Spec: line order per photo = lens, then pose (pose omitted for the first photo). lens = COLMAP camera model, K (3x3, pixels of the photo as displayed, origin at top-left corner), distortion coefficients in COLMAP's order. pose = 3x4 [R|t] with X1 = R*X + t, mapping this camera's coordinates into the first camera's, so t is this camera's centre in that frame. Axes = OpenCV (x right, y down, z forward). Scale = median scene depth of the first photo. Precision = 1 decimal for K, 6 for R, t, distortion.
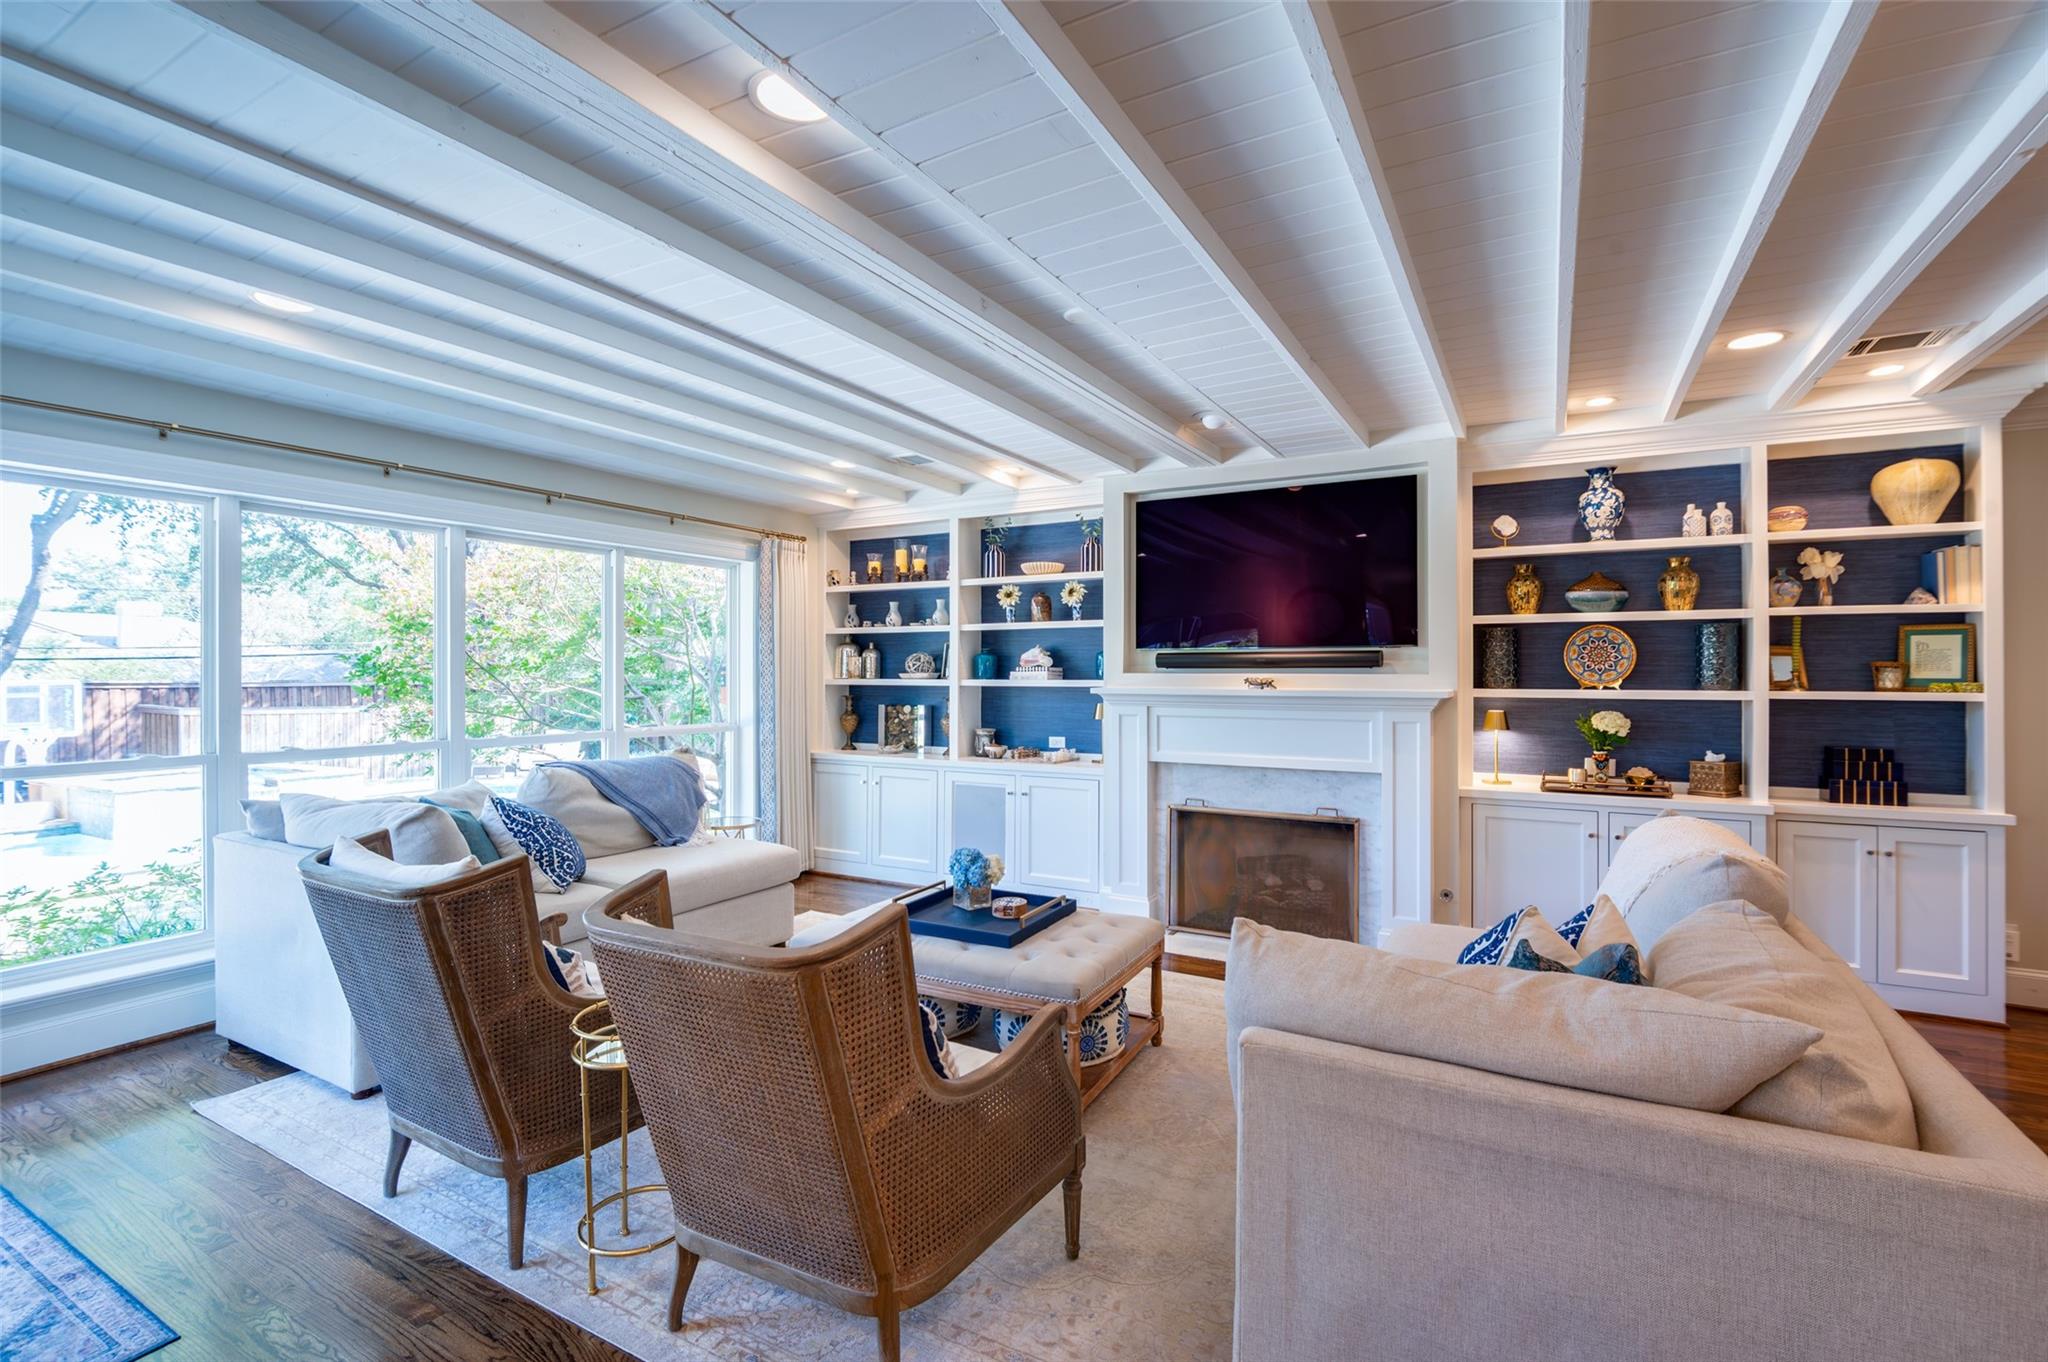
lens RADIAL K [[934.1, 0, 1024.2], [0, 934.1, 677.9], [0, 0, 1]] dist [-0.012367, 0.001890]
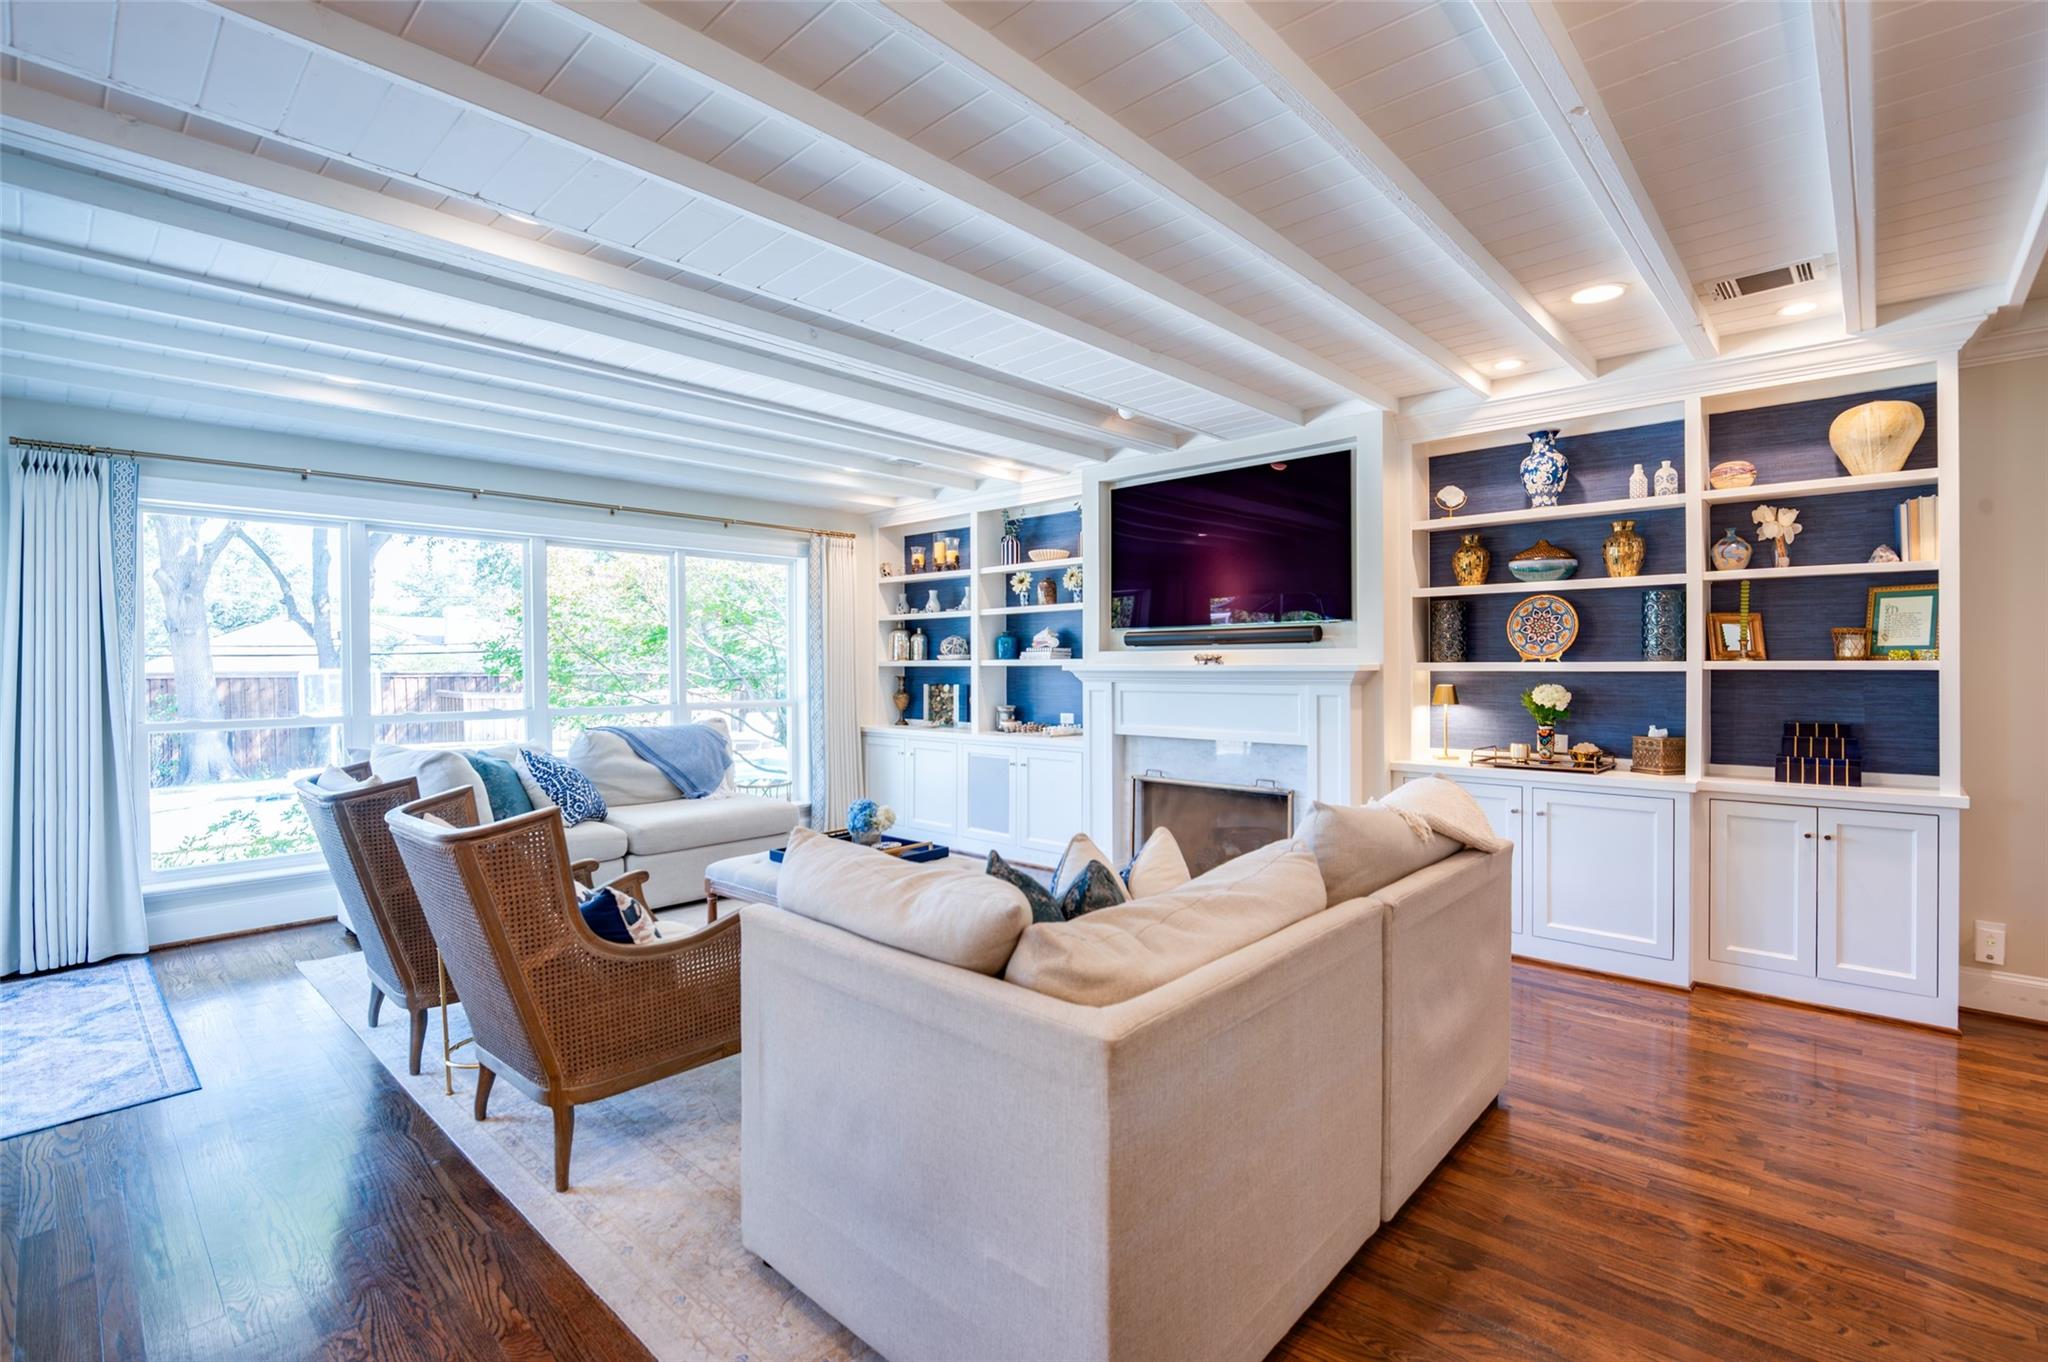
lens RADIAL K [[934.1, 0, 1025.9], [0, 934.1, 675.4], [0, 0, 1]] dist [-0.012367, 0.001890]
pose [[0.972441, -0.003441, -0.233125, 0.325566], [0.005300, 0.999959, 0.007350, 0.016715], [0.233091, -0.008384, 0.972419, -0.064112]]
